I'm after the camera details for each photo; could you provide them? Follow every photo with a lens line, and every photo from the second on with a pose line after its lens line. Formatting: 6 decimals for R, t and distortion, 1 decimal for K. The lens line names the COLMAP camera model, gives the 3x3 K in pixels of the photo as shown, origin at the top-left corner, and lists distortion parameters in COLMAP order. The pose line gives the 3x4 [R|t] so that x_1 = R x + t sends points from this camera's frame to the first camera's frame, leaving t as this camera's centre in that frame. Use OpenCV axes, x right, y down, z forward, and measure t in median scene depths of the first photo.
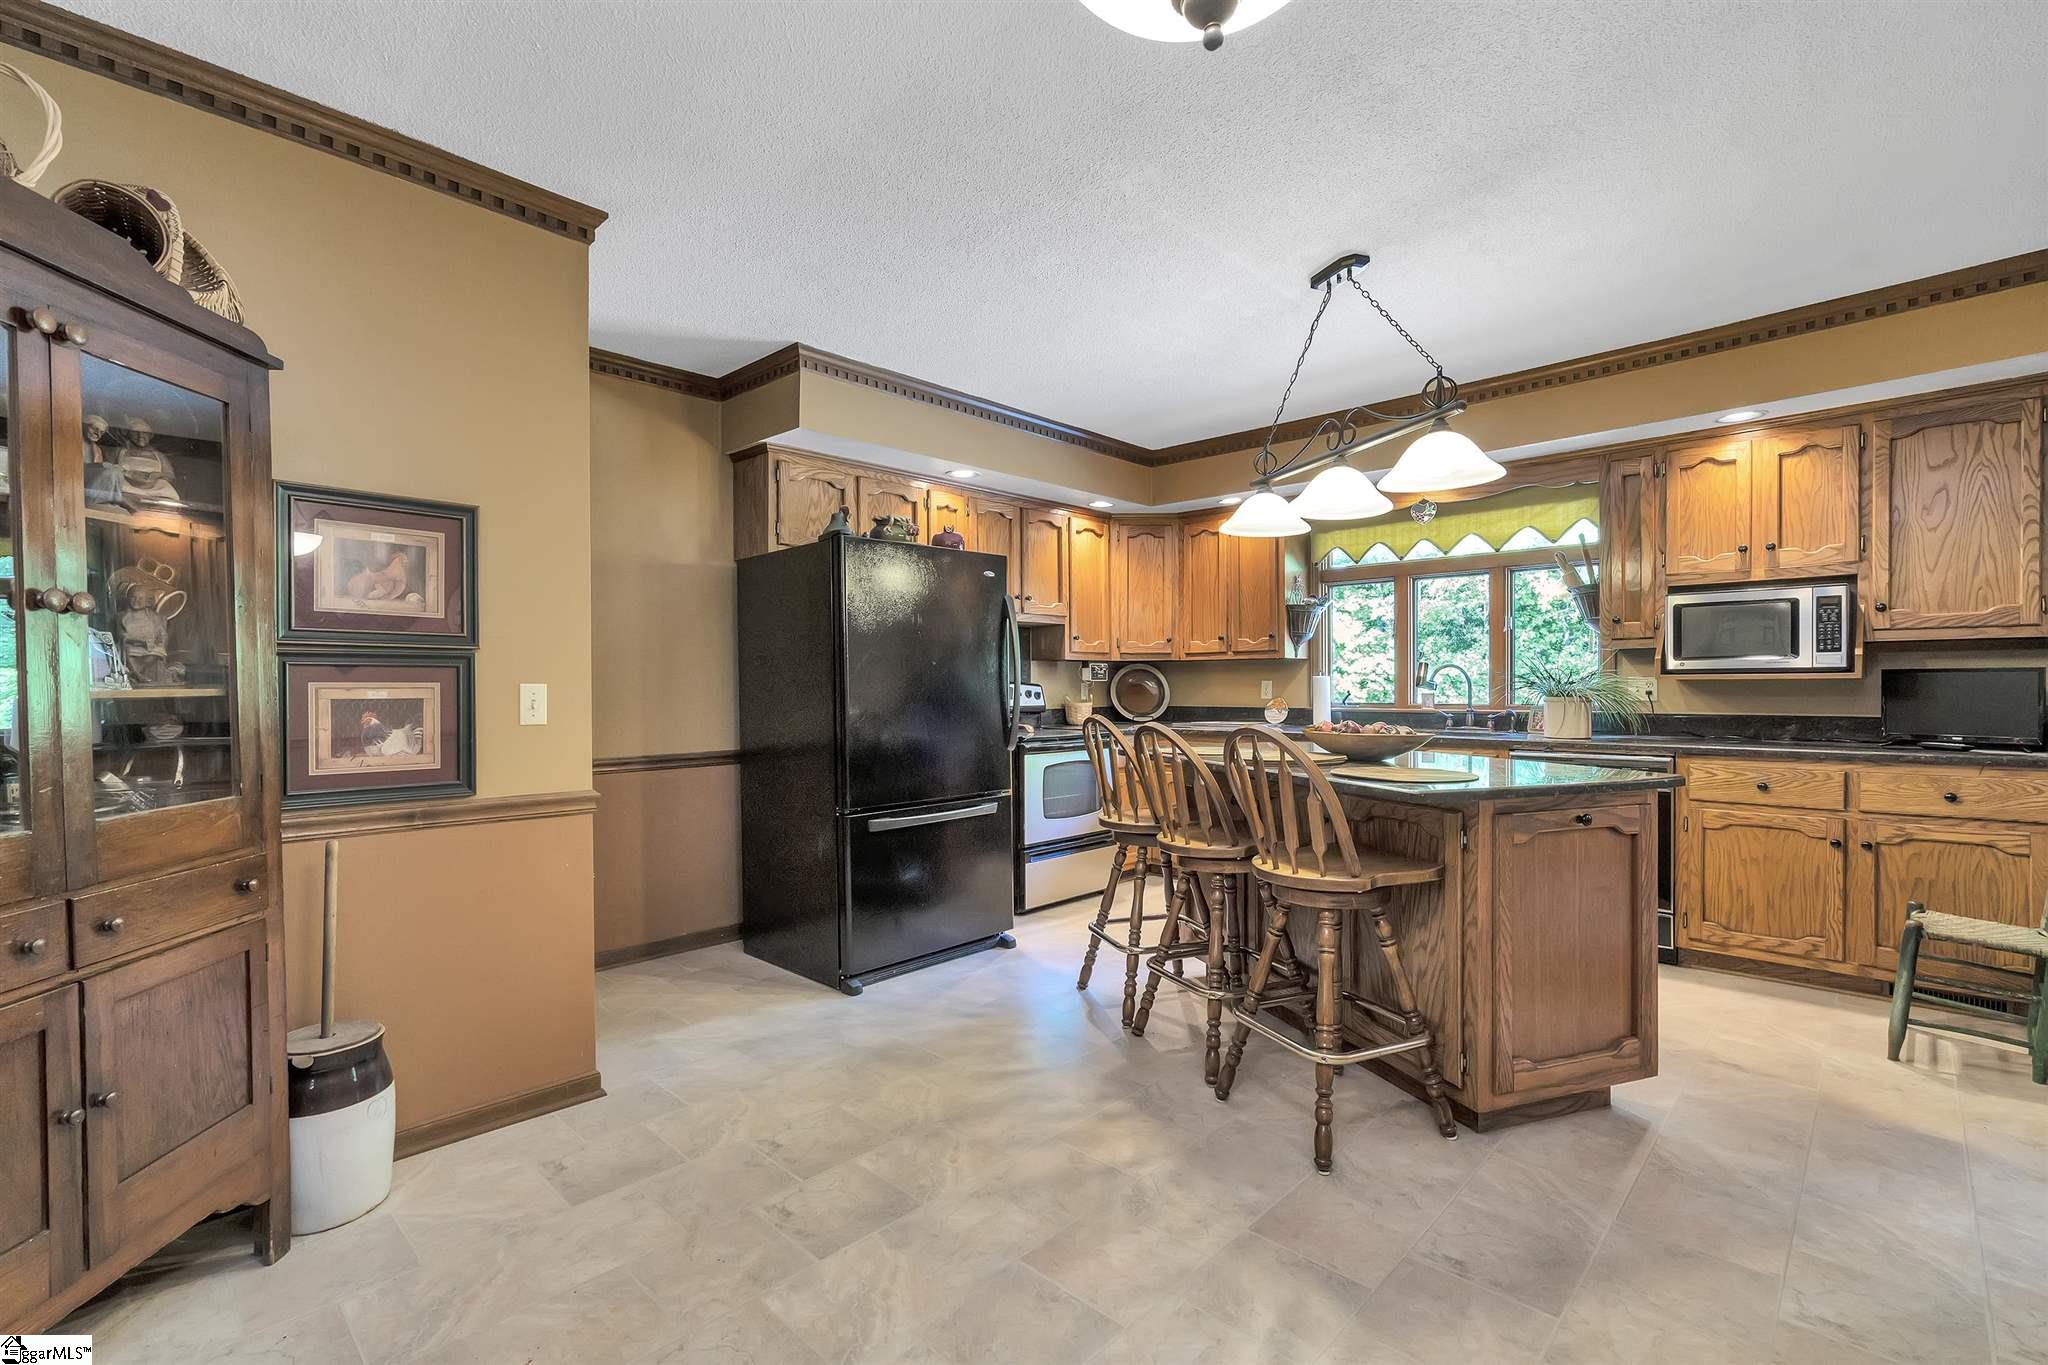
lens RADIAL K [[916.6, 0, 1006.7], [0, 916.6, 691.2], [0, 0, 1]] dist [-0.002887, 0.001644]
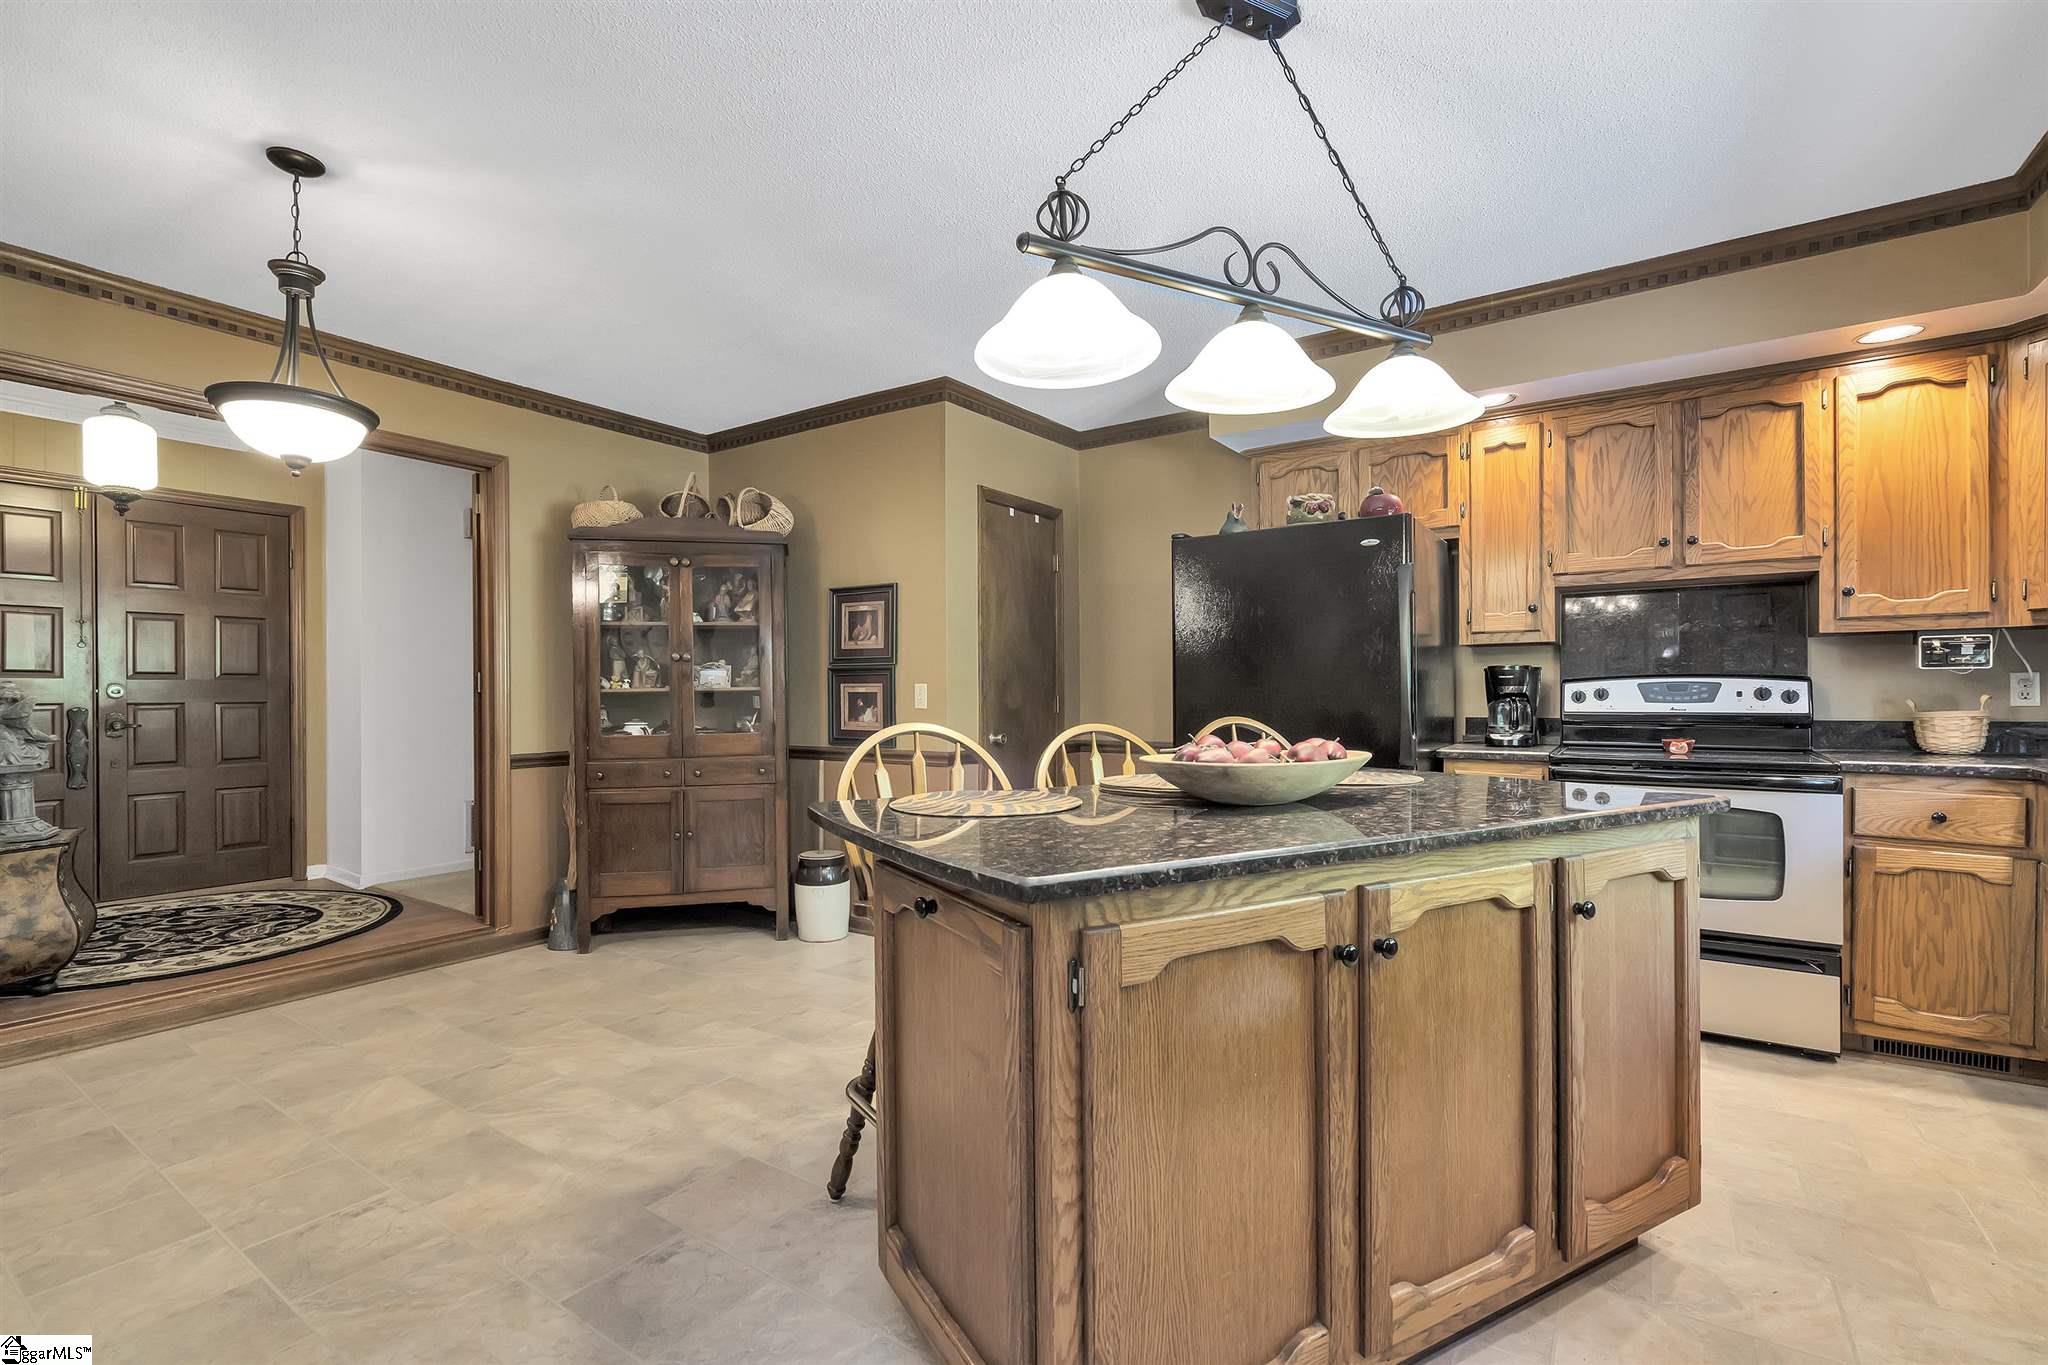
lens RADIAL K [[916.6, 0, 1022.7], [0, 916.6, 692.6], [0, 0, 1]] dist [-0.002887, 0.001644]
pose [[0.171055, 0.003053, -0.985257, 0.779021], [-0.002109, 0.999994, 0.002732, 0.002016], [0.985259, 0.001611, 0.171060, 0.614508]]
